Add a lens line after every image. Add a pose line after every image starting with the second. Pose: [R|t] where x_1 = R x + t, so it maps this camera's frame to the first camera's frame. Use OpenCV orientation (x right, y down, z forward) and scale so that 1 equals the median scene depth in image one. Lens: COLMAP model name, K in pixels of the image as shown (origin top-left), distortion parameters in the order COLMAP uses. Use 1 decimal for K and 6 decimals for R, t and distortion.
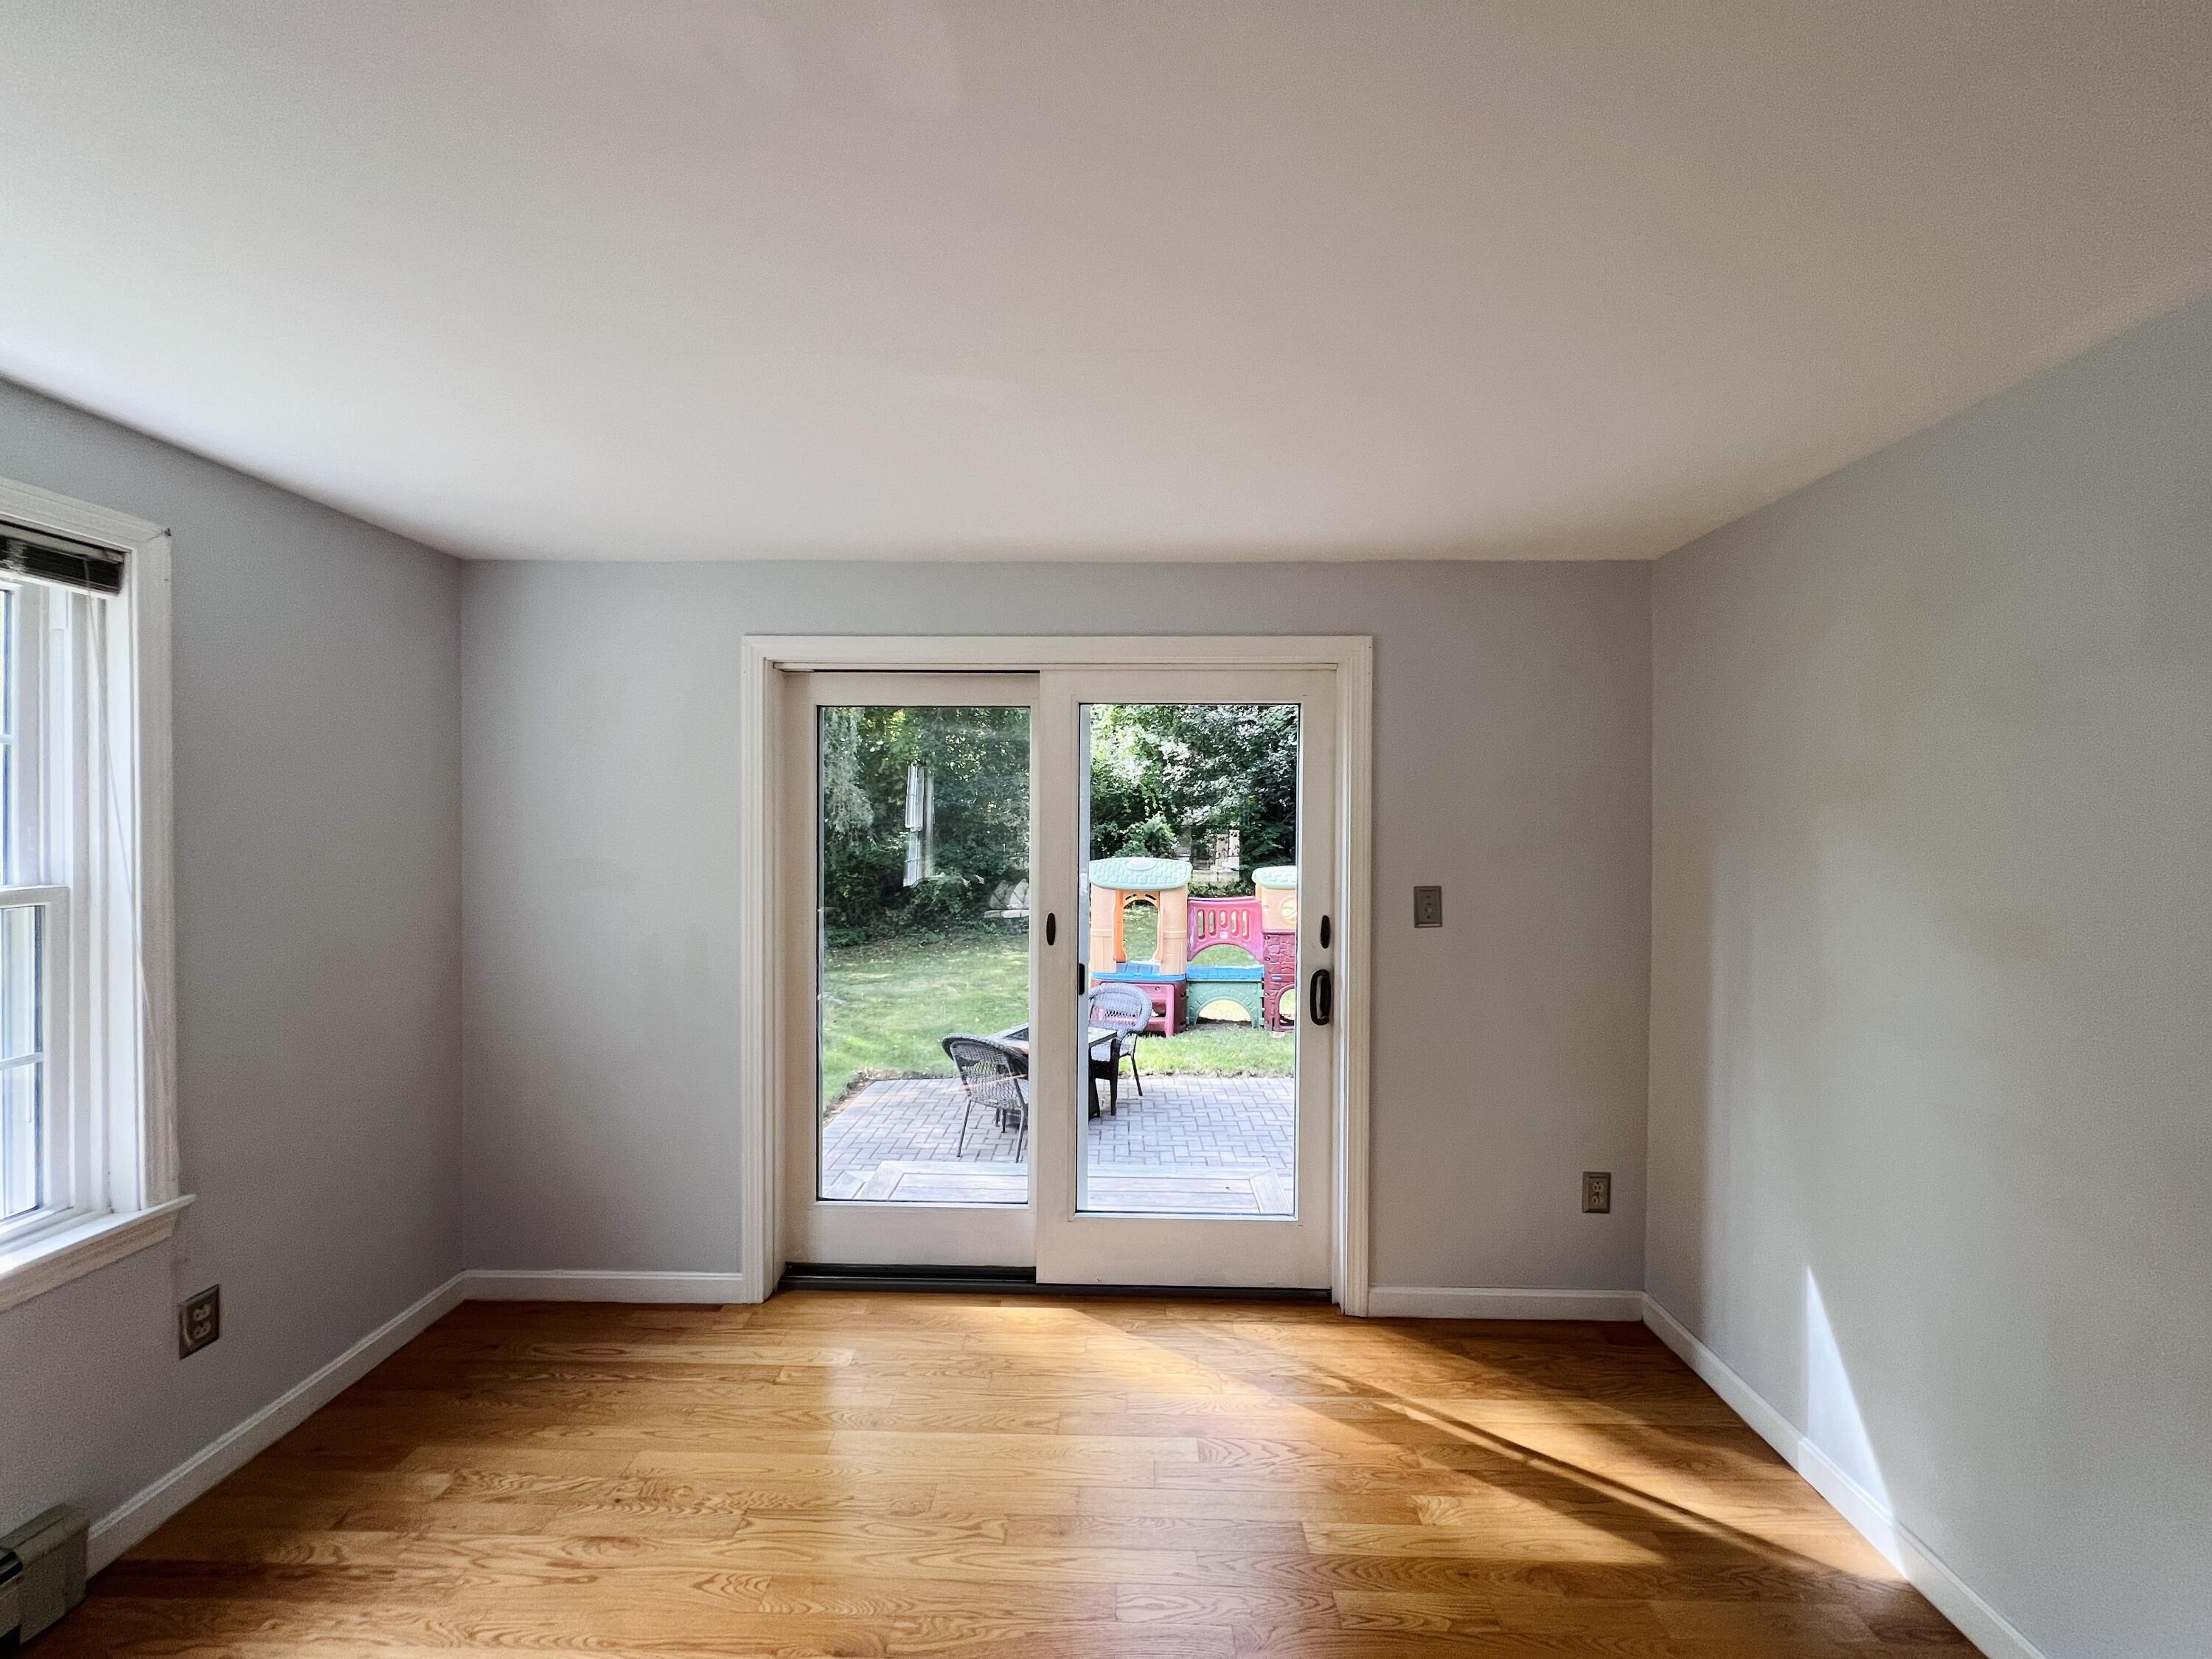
lens RADIAL K [[888.7, 0, 1106.0], [0, 888.7, 829.5], [0, 0, 1]] dist [0.000038, 0.000106]
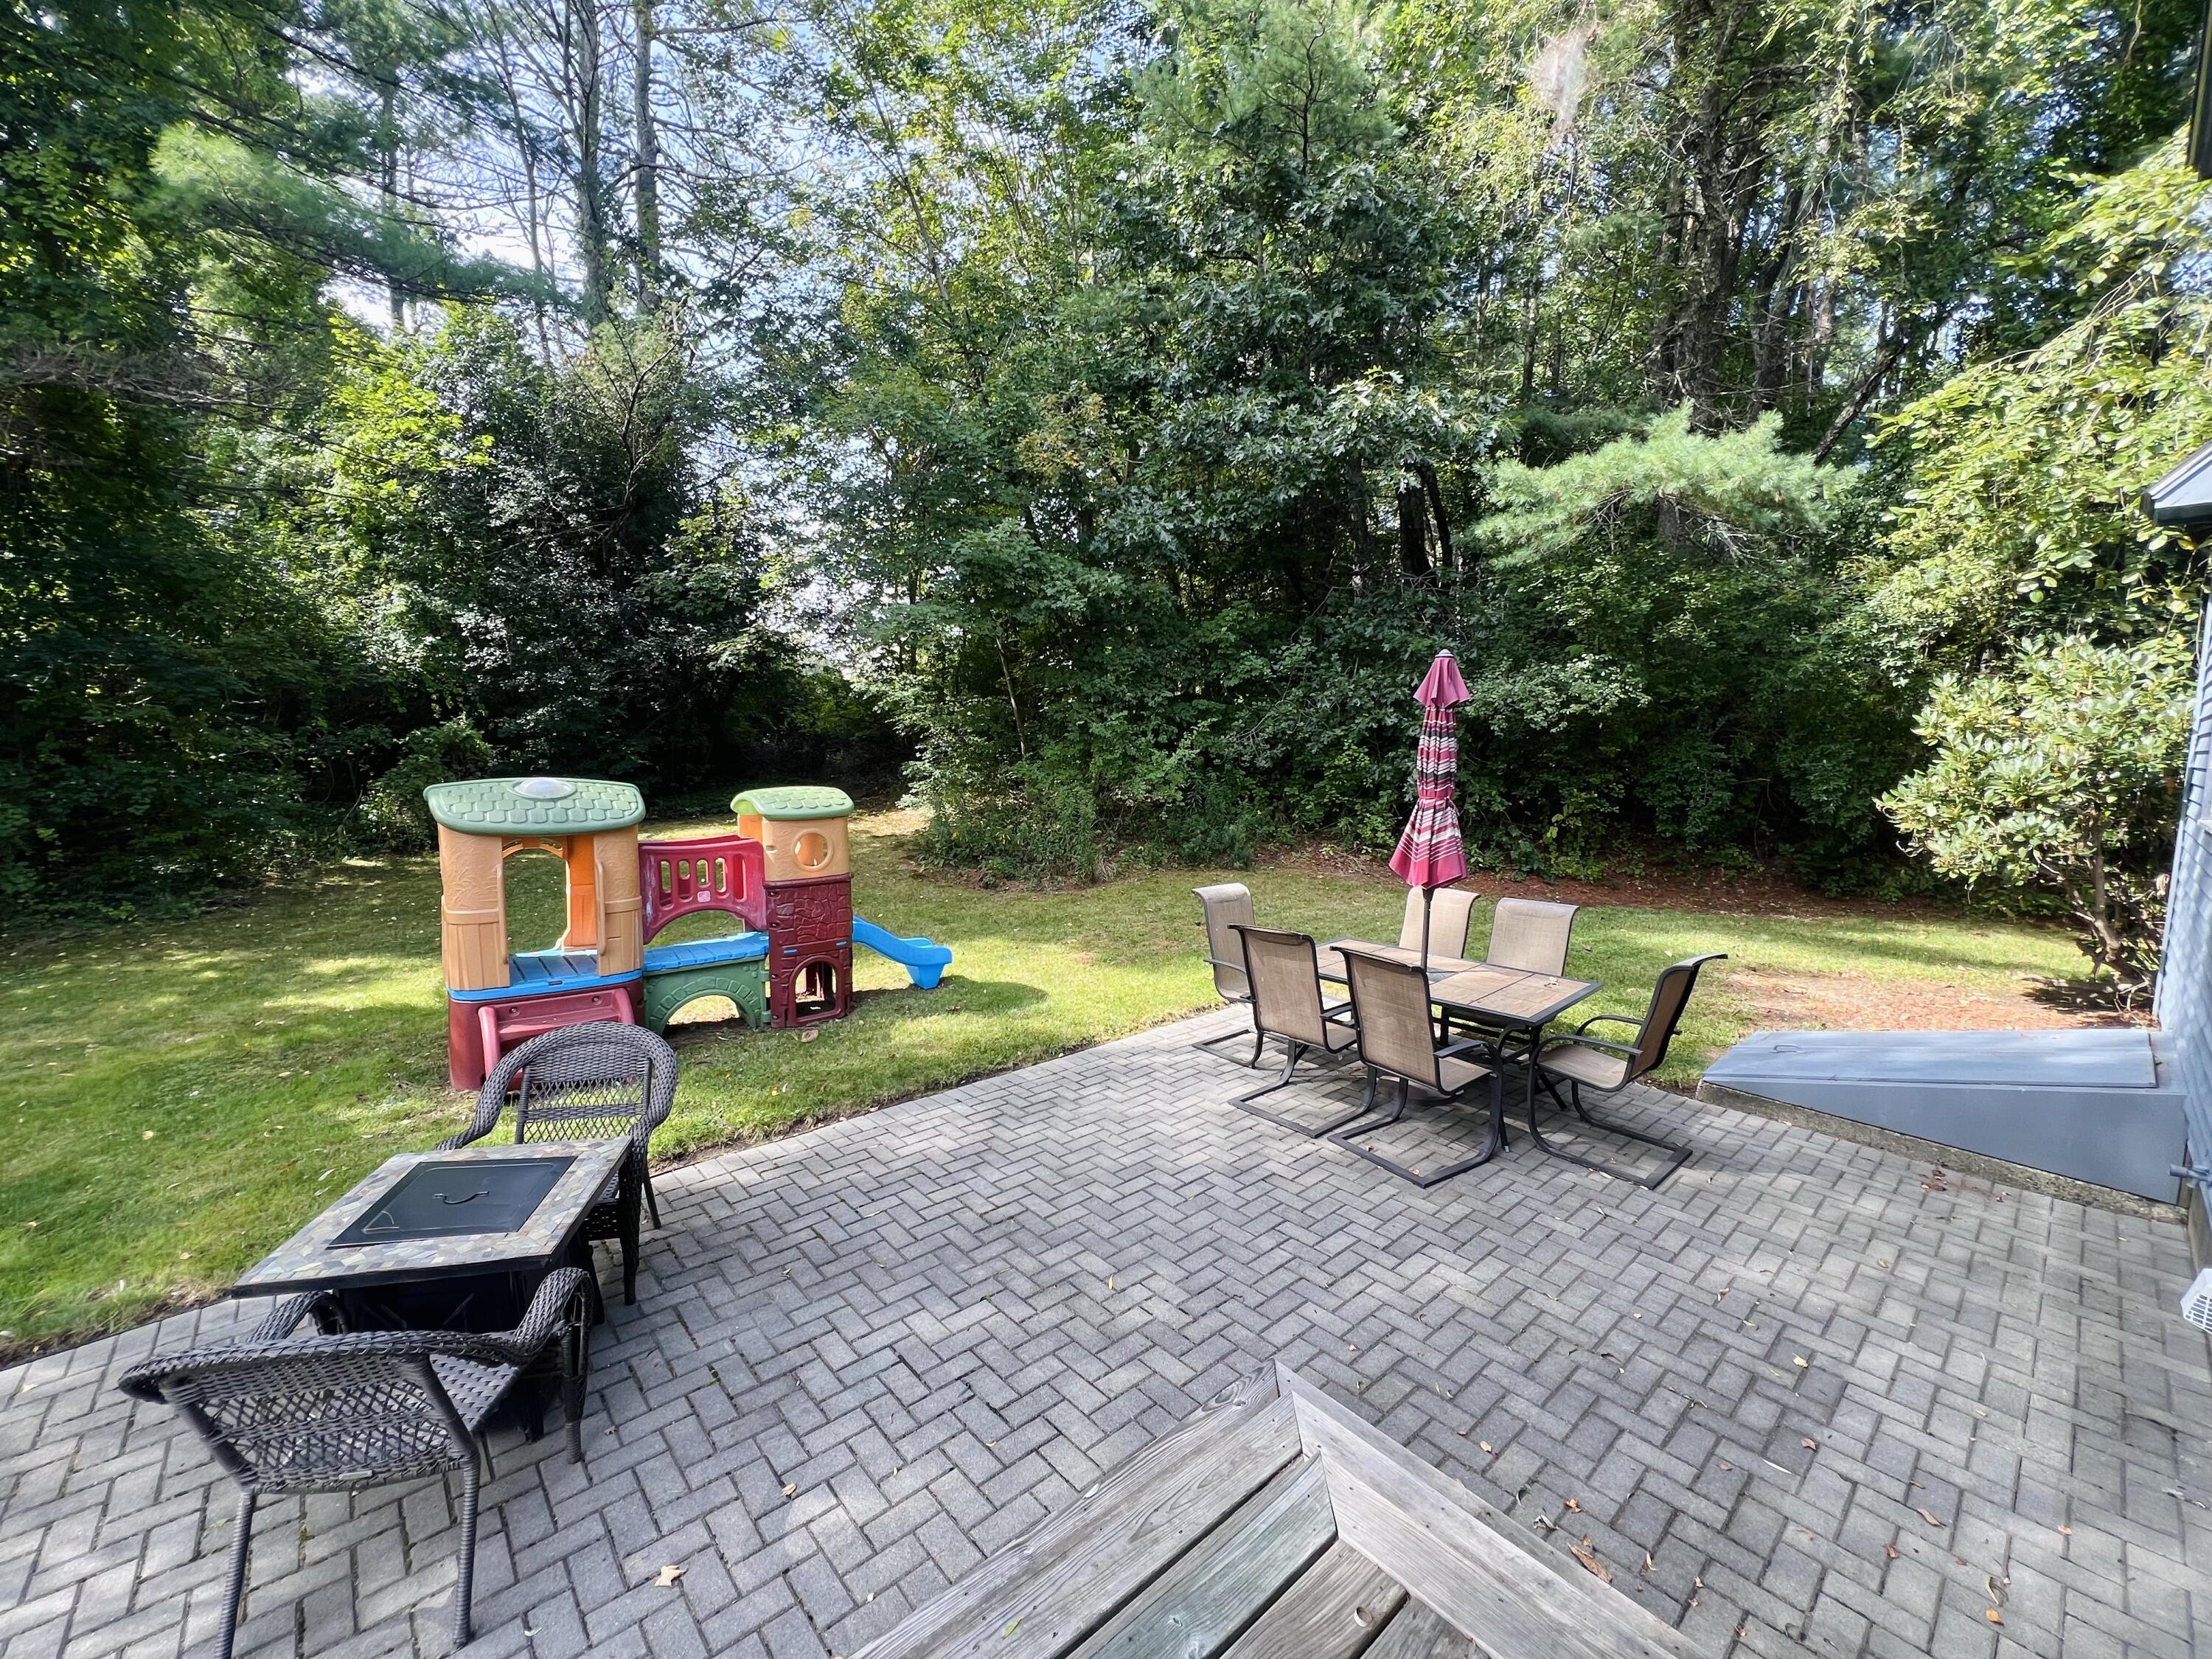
lens RADIAL K [[888.7, 0, 1106.0], [0, 888.7, 829.5], [0, 0, 1]] dist [0.000038, 0.000106]
pose [[0.741666, -0.055272, 0.668488, -0.076473], [-0.005552, 0.996059, 0.088516, 0.013429], [-0.670746, -0.069361, 0.738437, 0.339506]]
